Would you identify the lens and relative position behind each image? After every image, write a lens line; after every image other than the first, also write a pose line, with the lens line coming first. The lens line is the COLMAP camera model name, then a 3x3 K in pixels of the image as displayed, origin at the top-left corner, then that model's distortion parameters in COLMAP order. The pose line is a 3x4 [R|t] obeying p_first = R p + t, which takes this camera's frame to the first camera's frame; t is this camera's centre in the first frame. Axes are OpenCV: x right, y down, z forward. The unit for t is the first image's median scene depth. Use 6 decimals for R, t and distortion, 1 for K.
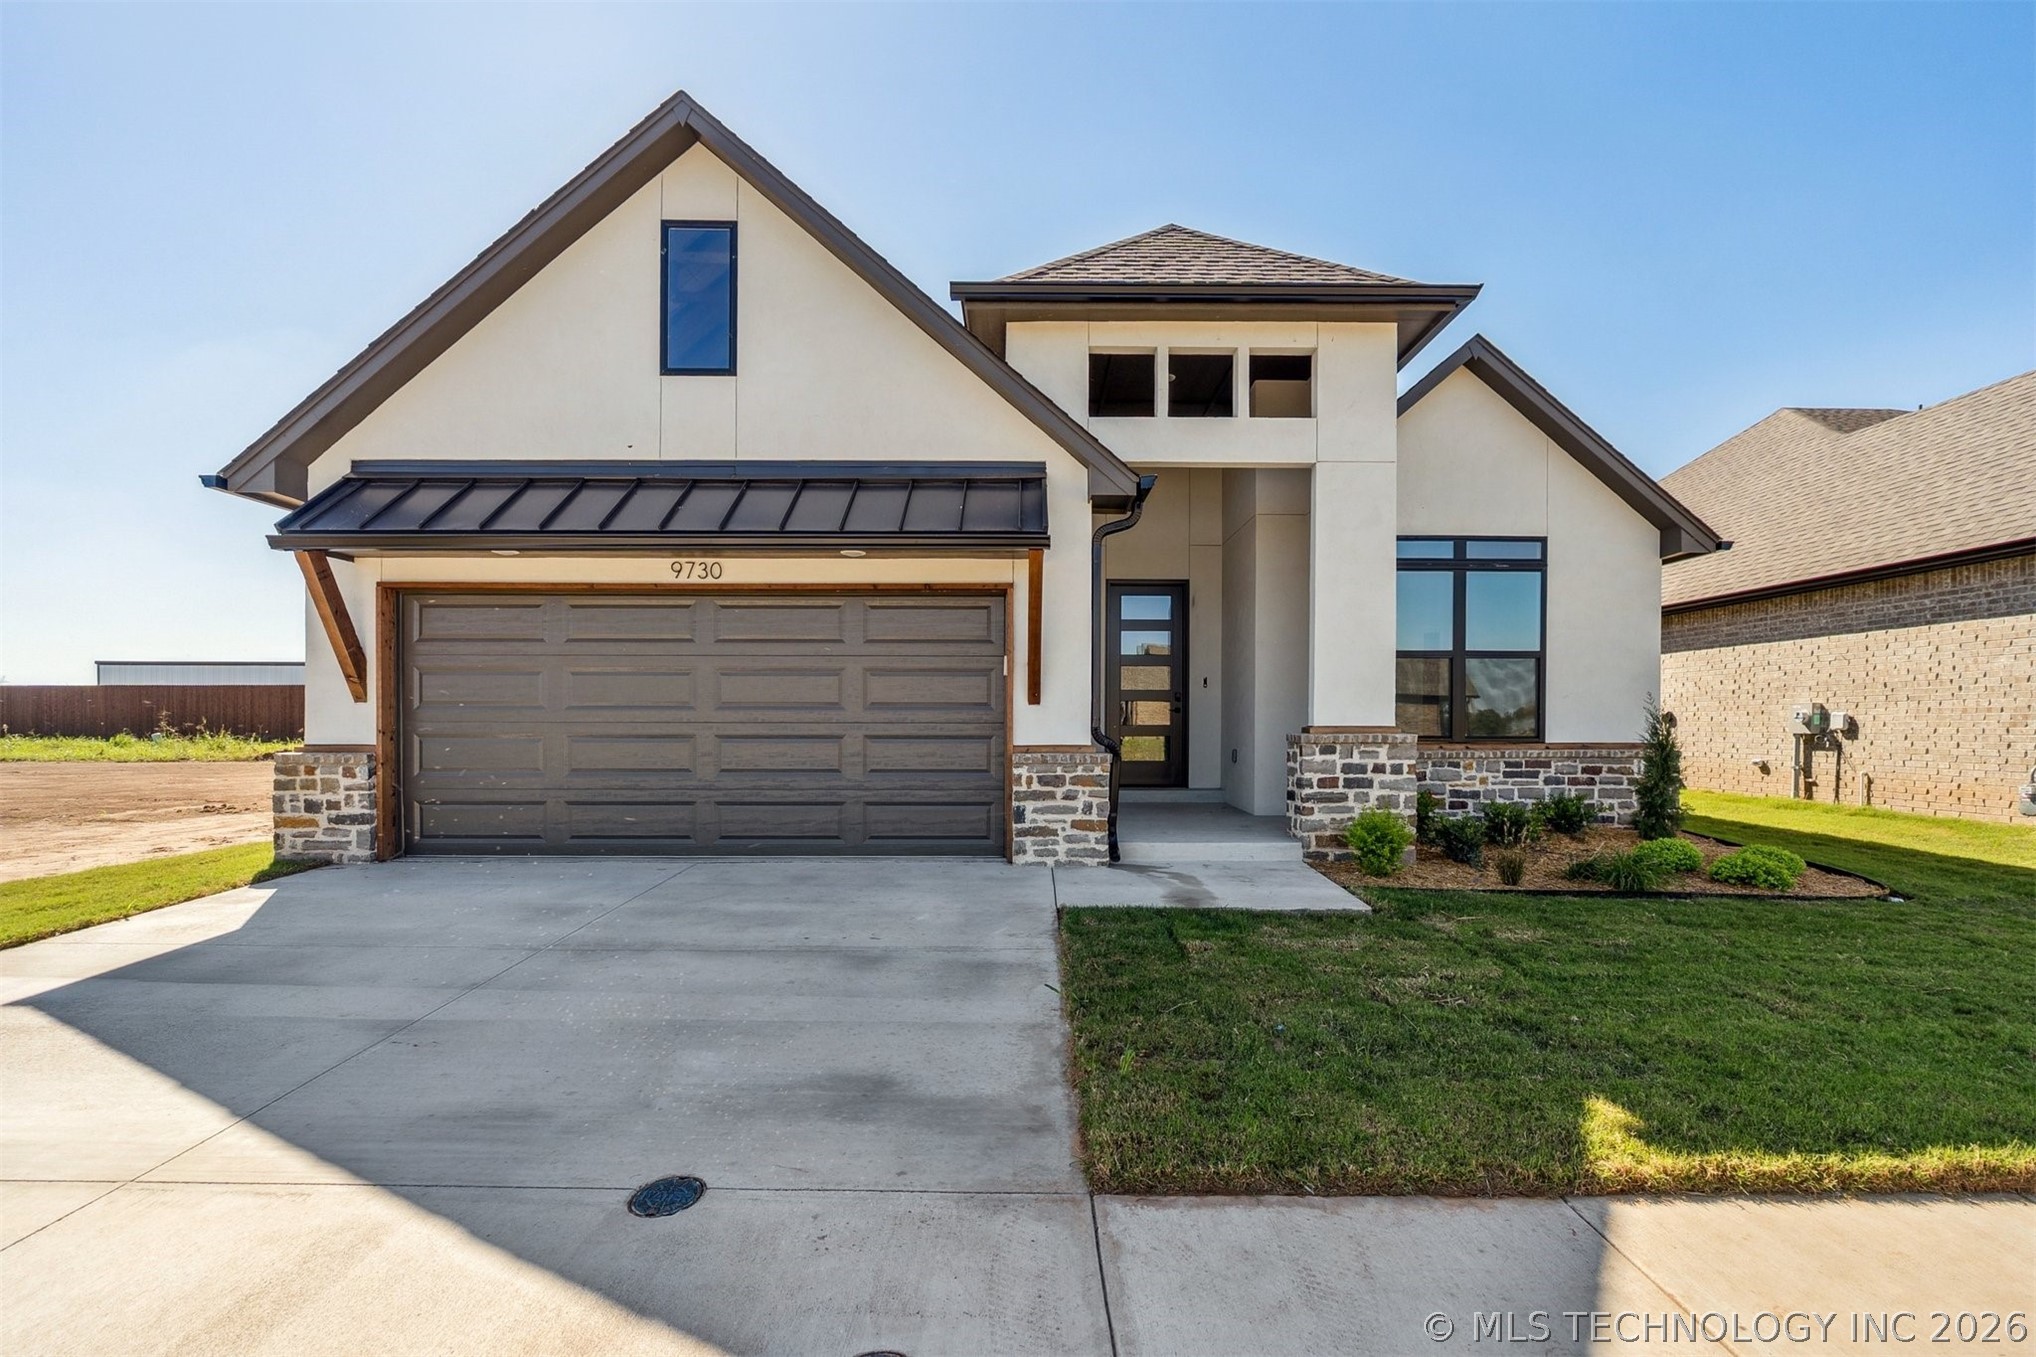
lens RADIAL K [[884.4, 0, 1026.1], [0, 884.4, 743.6], [0, 0, 1]] dist [-0.007692, -0.000141]
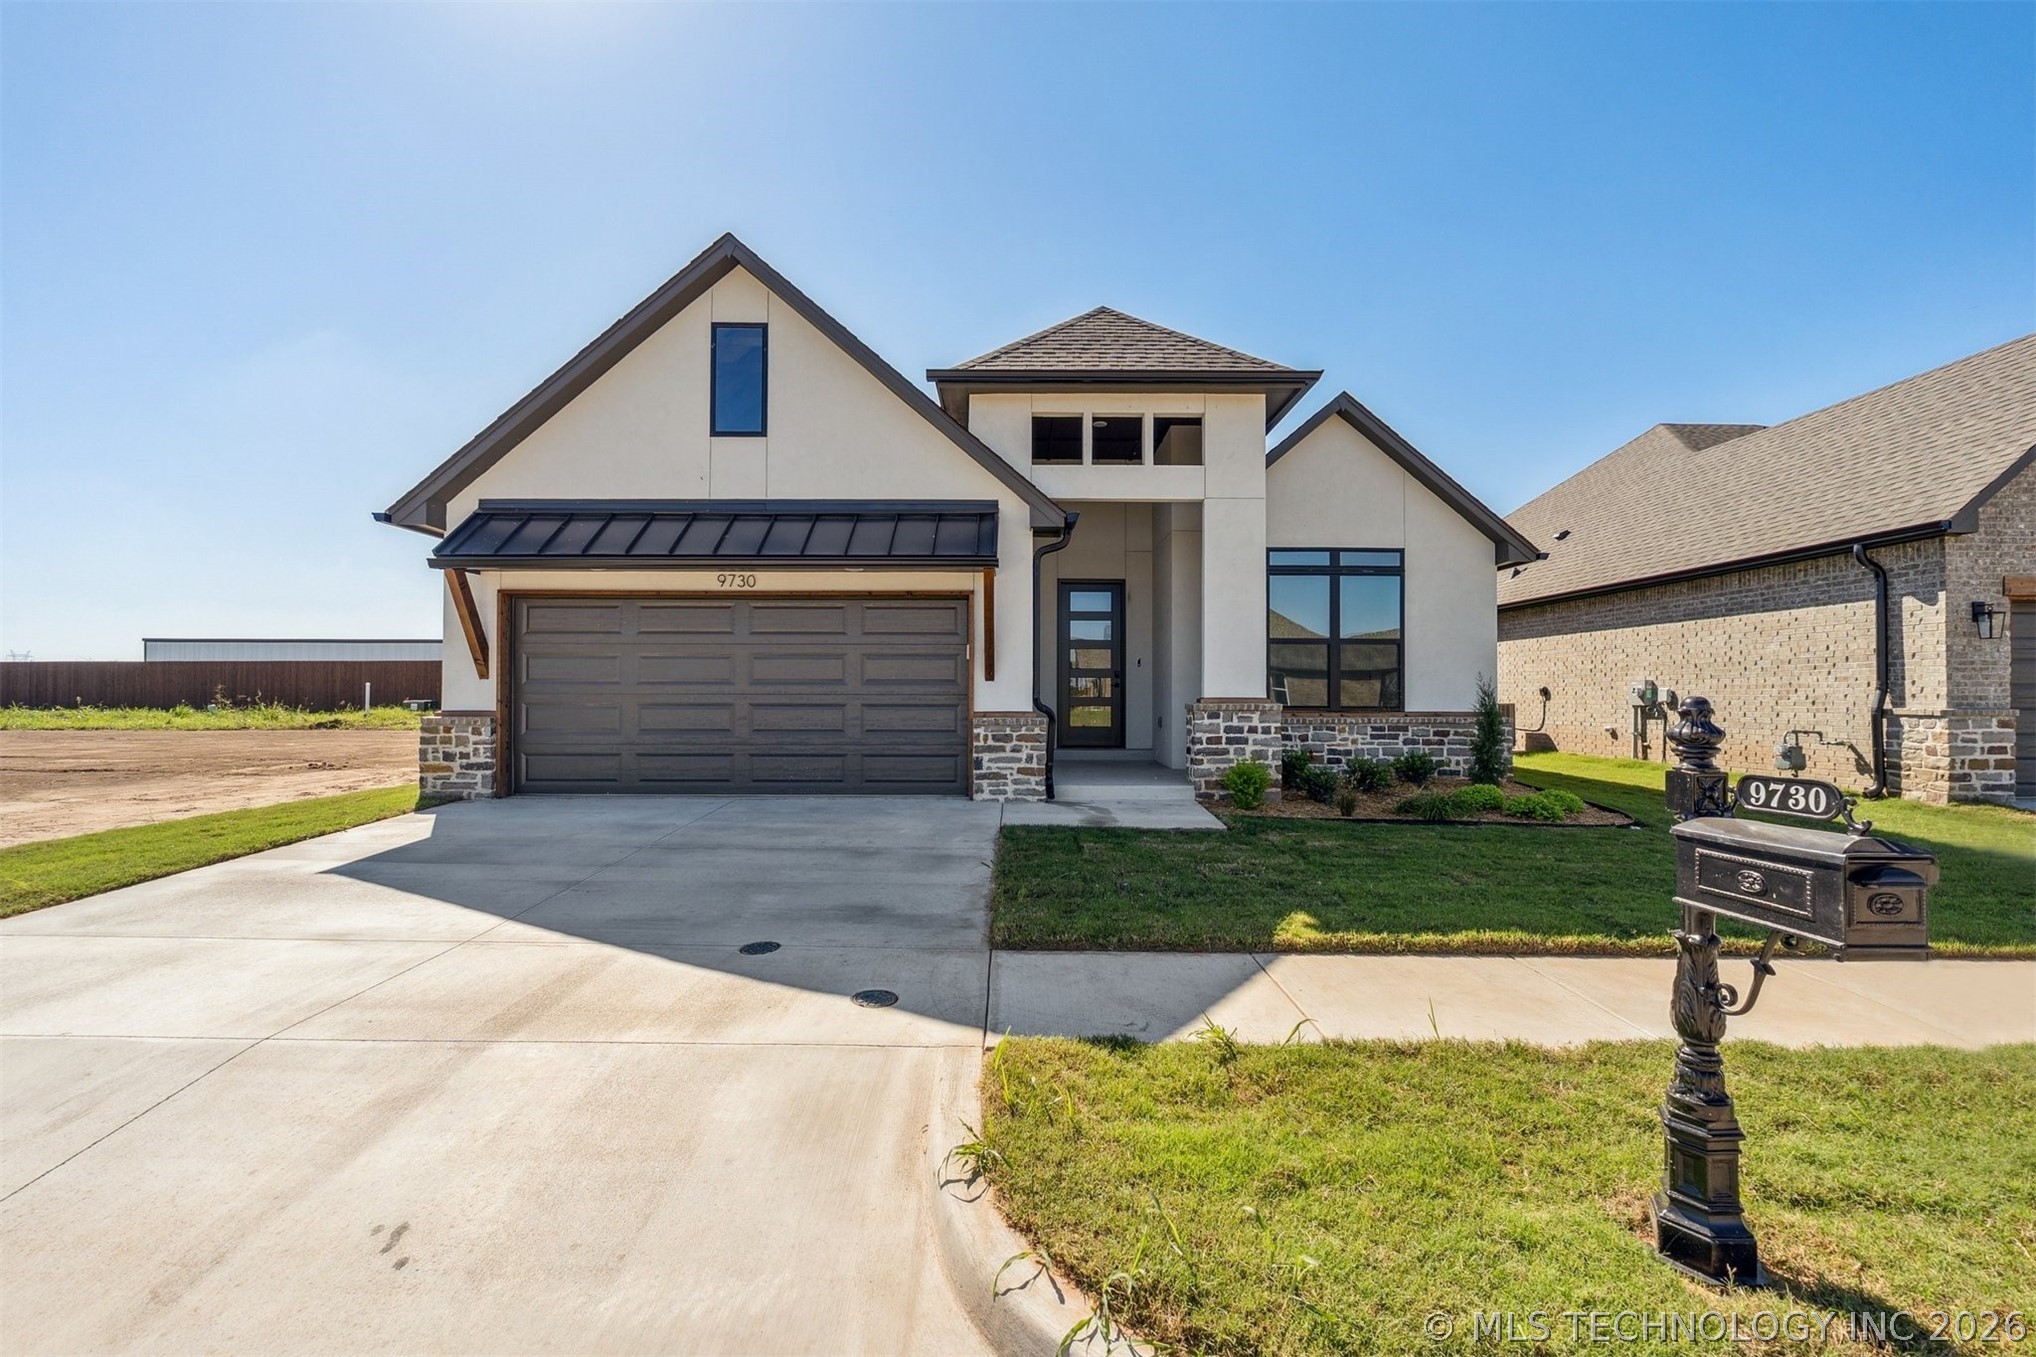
lens RADIAL K [[871.7, 0, 1014.5], [0, 871.7, 699.3], [0, 0, 1]] dist [-0.004605, -0.000375]
pose [[0.999999, 0.001047, -0.000712, 0.045945], [-0.001062, 0.999771, -0.021394, 0.011035], [0.000690, 0.021394, 0.999771, -0.300581]]
